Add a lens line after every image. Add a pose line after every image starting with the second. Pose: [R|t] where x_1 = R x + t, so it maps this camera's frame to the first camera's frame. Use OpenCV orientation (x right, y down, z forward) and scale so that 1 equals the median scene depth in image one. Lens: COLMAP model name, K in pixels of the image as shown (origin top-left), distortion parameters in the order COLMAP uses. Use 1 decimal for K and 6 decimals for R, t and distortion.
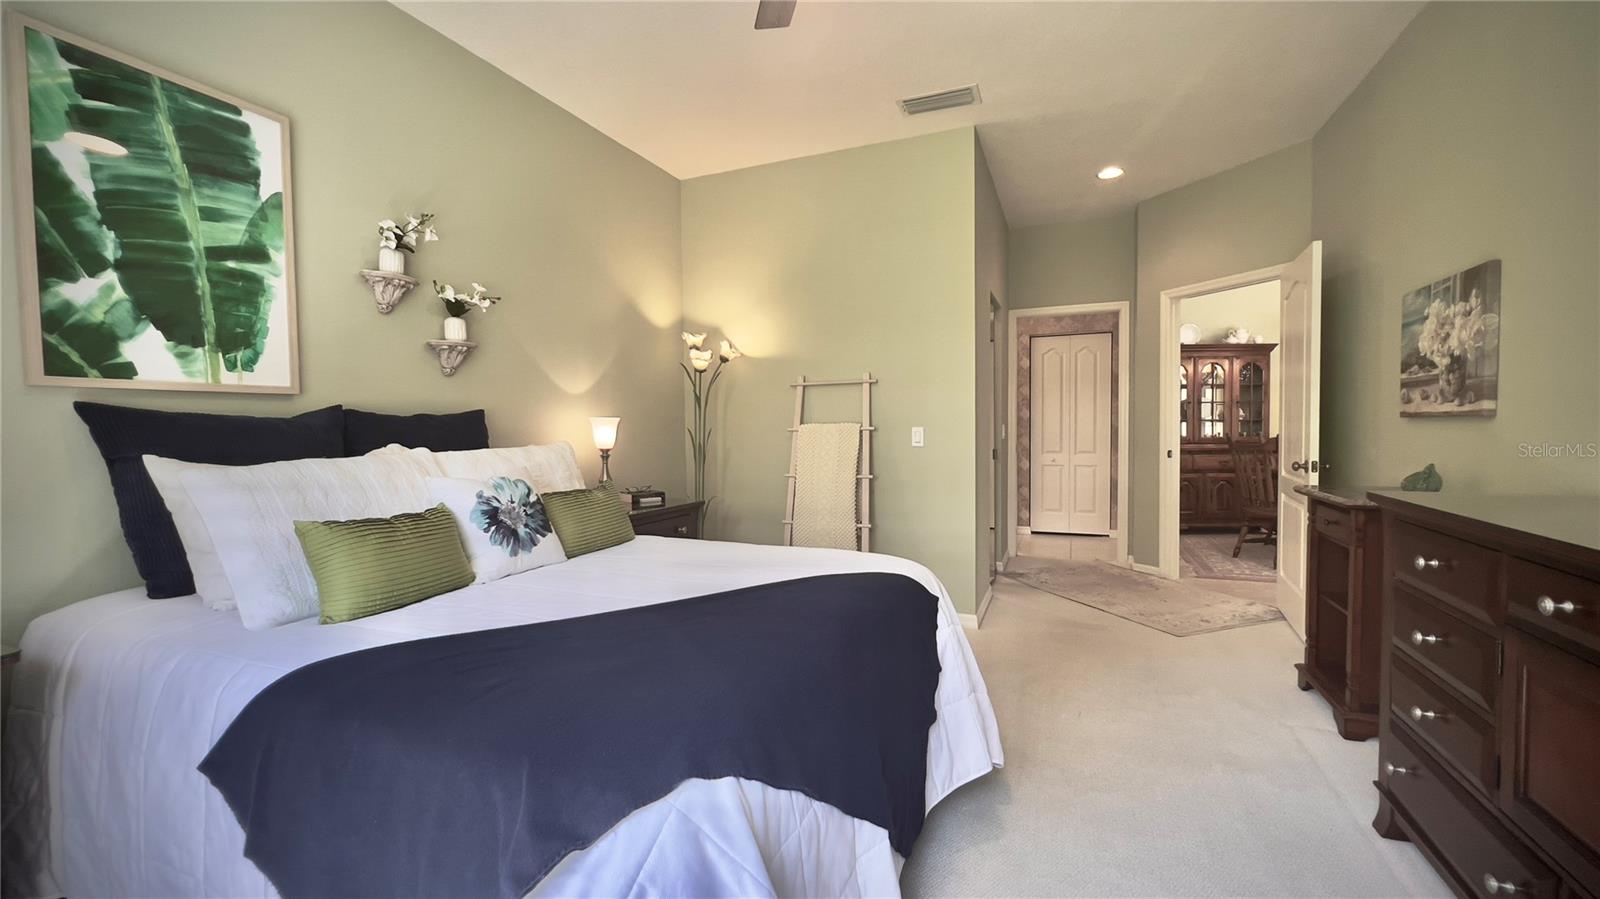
lens RADIAL K [[644.7, 0, 798.8], [0, 644.7, 447.8], [0, 0, 1]] dist [-0.003799, 0.000052]
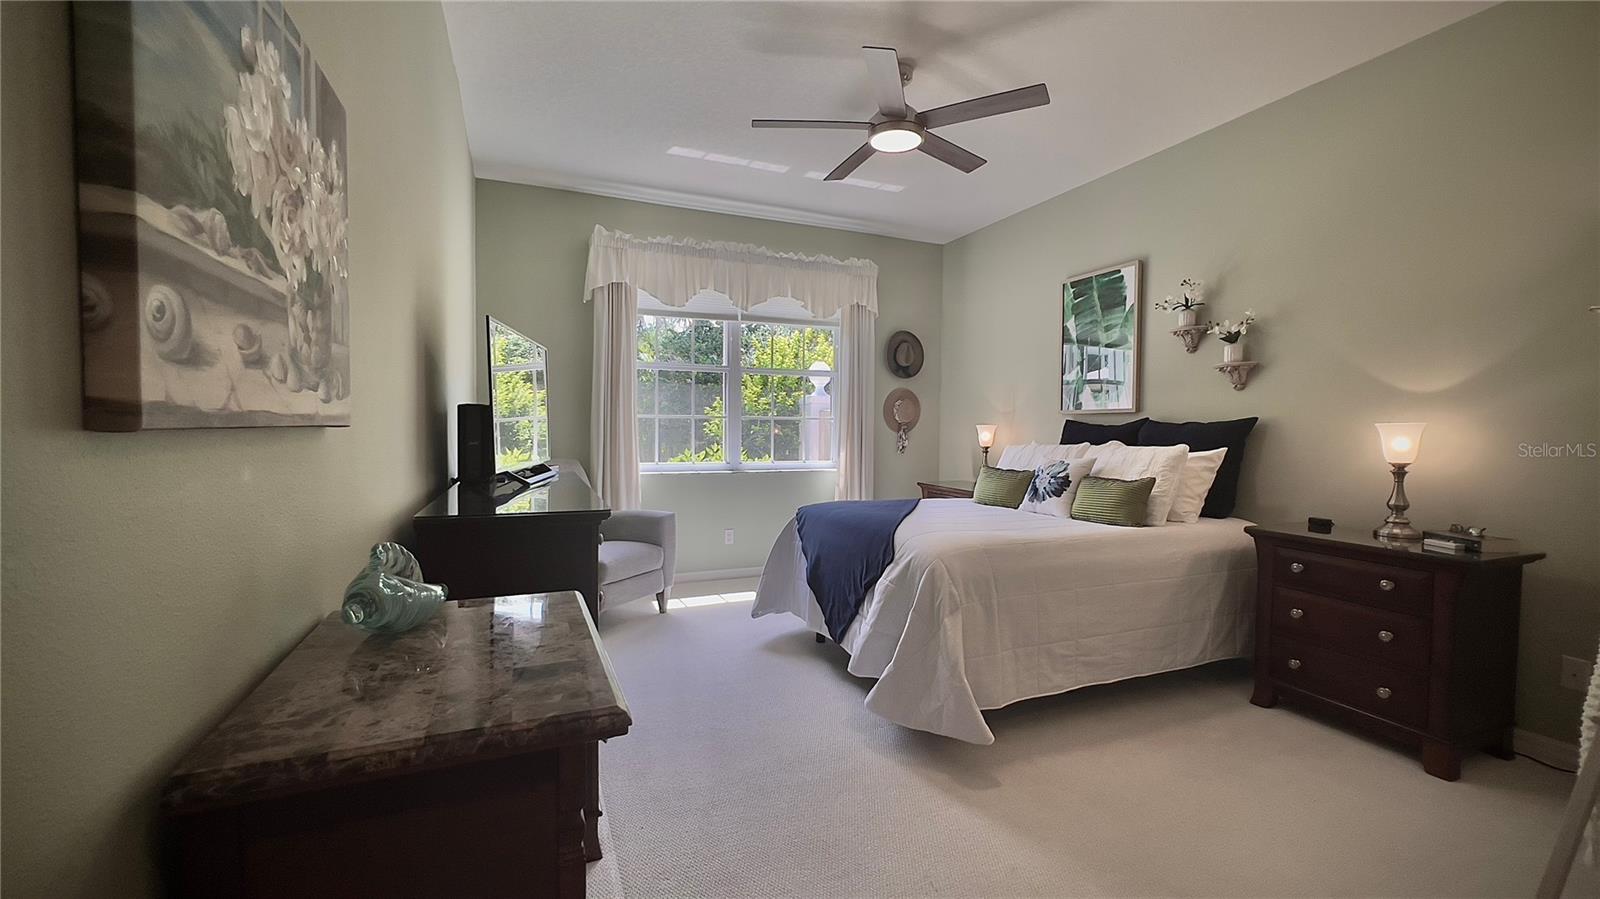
lens RADIAL K [[644.7, 0, 799.5], [0, 644.7, 450.1], [0, 0, 1]] dist [-0.003799, 0.000052]
pose [[-0.693134, 0.030534, -0.720162, 1.214827], [-0.026457, 0.997351, 0.067750, -0.077010], [0.720323, 0.066013, -0.690490, 1.629722]]
